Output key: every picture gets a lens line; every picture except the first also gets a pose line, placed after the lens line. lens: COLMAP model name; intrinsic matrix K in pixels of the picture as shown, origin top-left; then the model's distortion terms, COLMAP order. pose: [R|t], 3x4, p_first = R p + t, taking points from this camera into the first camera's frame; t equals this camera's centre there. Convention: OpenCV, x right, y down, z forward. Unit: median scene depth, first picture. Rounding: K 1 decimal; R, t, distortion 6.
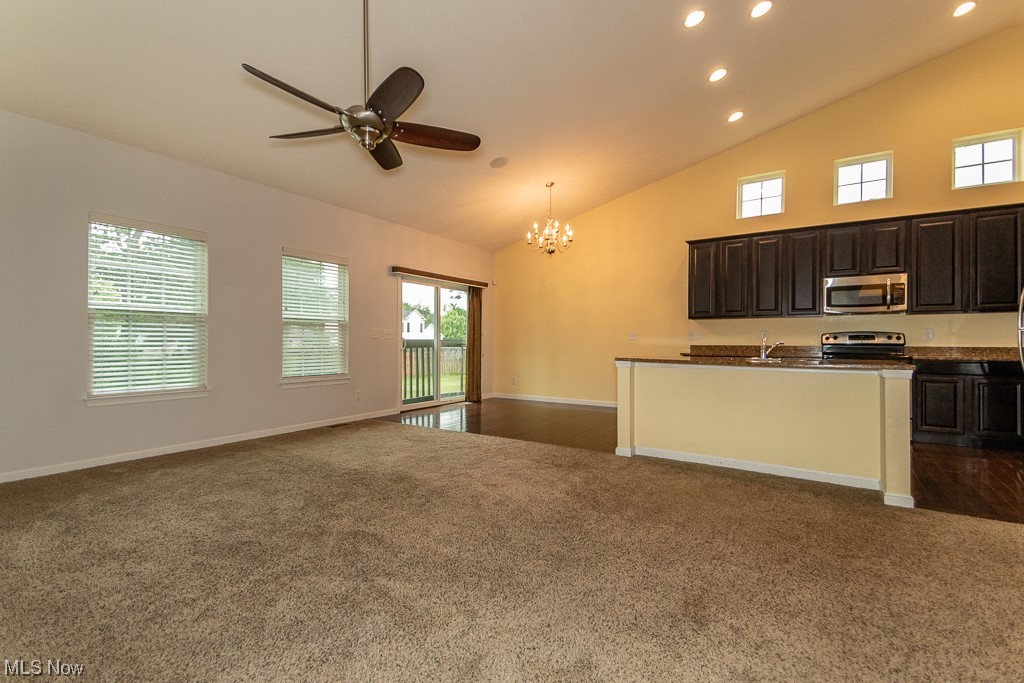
lens RADIAL K [[462.7, 0, 504.2], [0, 462.7, 339.7], [0, 0, 1]] dist [0.063859, -0.026174]
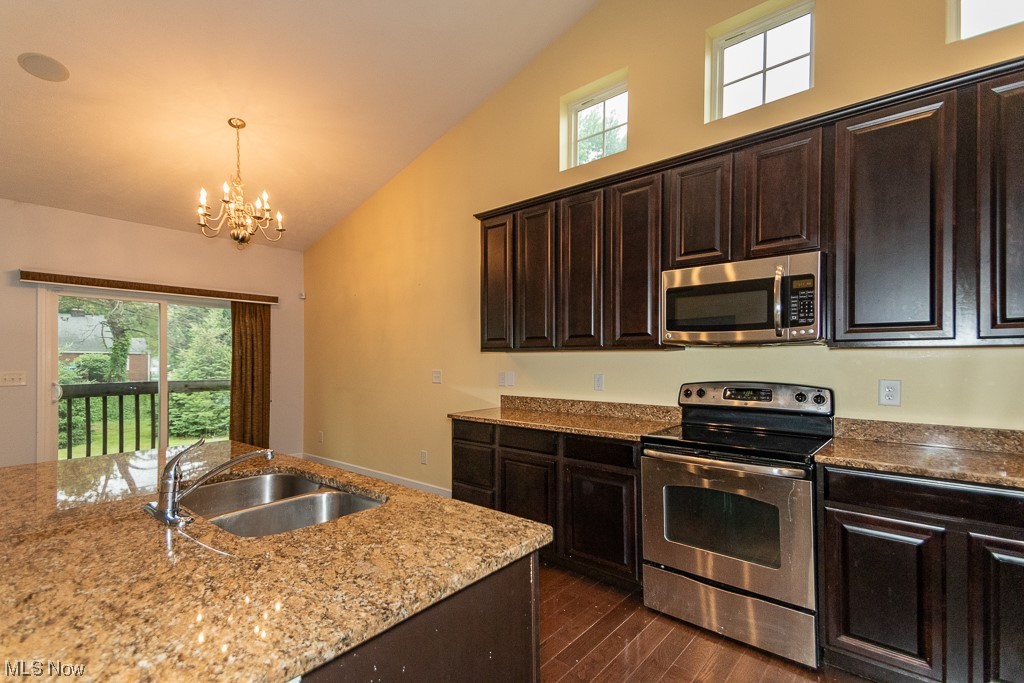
lens RADIAL K [[470.5, 0, 509.5], [0, 470.5, 356.7], [0, 0, 1]] dist [0.031219, -0.000547]
pose [[0.991227, -0.007688, -0.131949, 0.554805], [0.008048, 0.999965, 0.002197, -0.043062], [0.131928, -0.003240, 0.991254, 0.482805]]
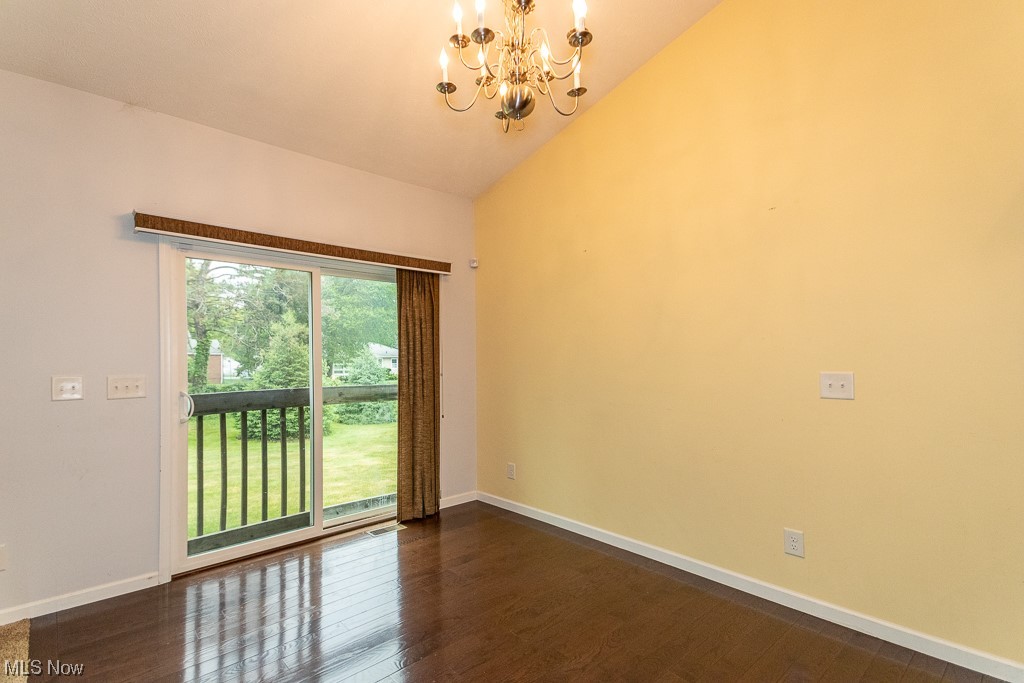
lens RADIAL K [[472.5, 0, 462.6], [0, 472.5, 362.3], [0, 0, 1]] dist [0.033543, -0.000303]
pose [[0.956620, -0.010031, -0.291164, 0.160641], [0.014039, 0.999833, 0.011677, -0.037127], [0.290999, -0.015258, 0.956602, 0.760844]]
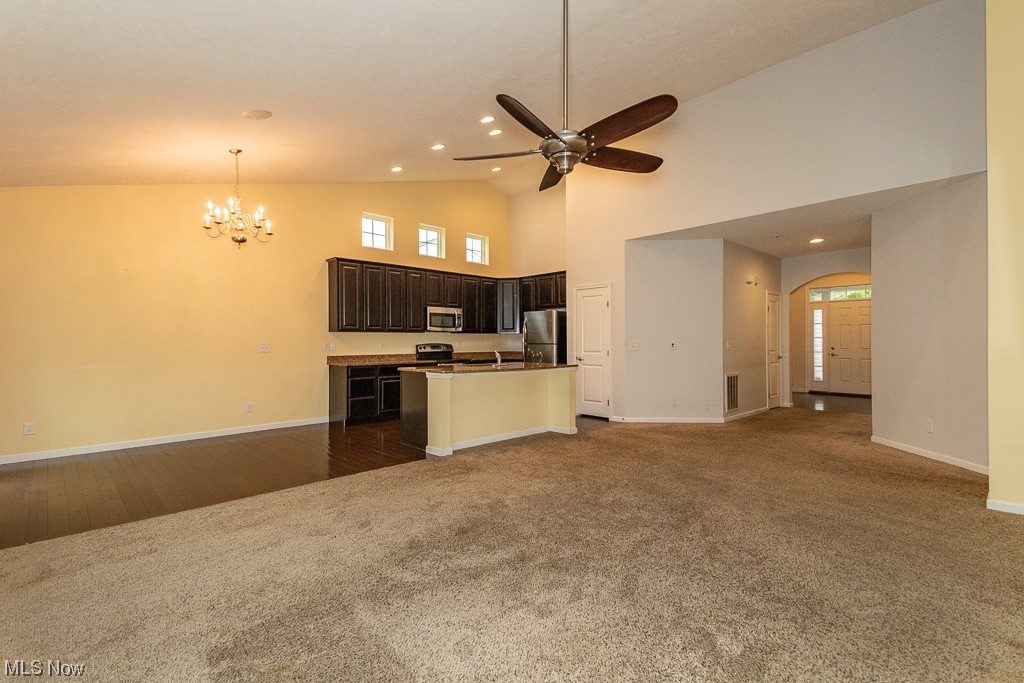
lens RADIAL K [[462.7, 0, 504.2], [0, 462.7, 339.7], [0, 0, 1]] dist [0.063859, -0.026174]
pose [[0.234291, 0.001811, 0.972165, -0.591357], [0.007042, 0.999969, -0.003560, -0.021358], [-0.972141, 0.007680, 0.234271, 0.428037]]
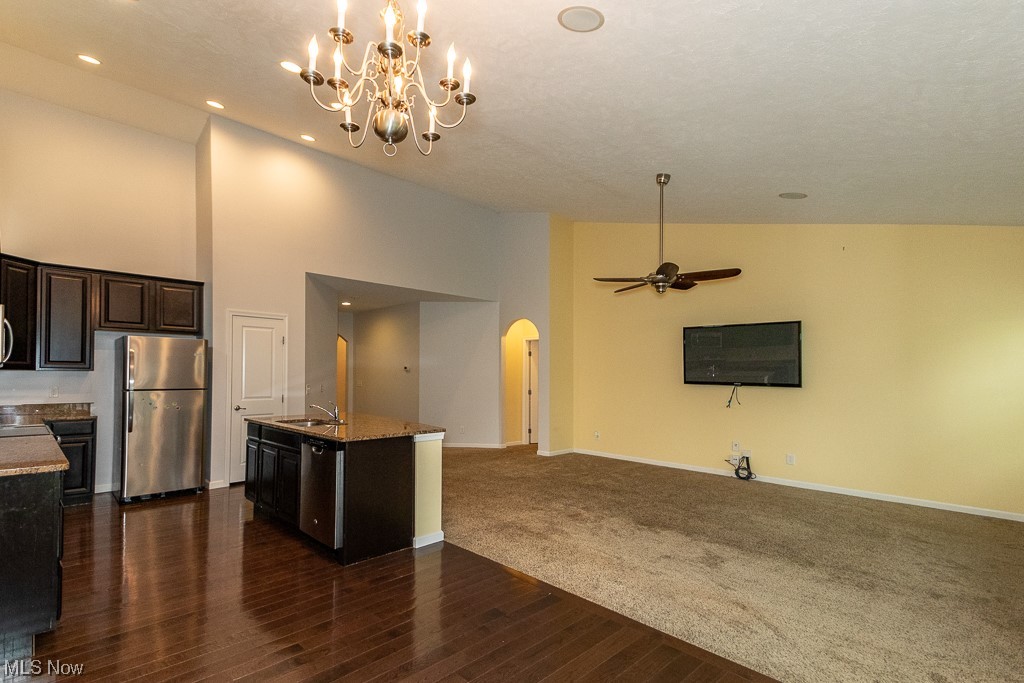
lens RADIAL K [[472.5, 0, 462.6], [0, 472.5, 362.3], [0, 0, 1]] dist [0.033543, -0.000303]
pose [[-0.963335, -0.002453, 0.268291, -0.020141], [-0.009129, 0.999679, -0.023639, -0.045852], [-0.268146, -0.025221, -0.963048, 1.345423]]
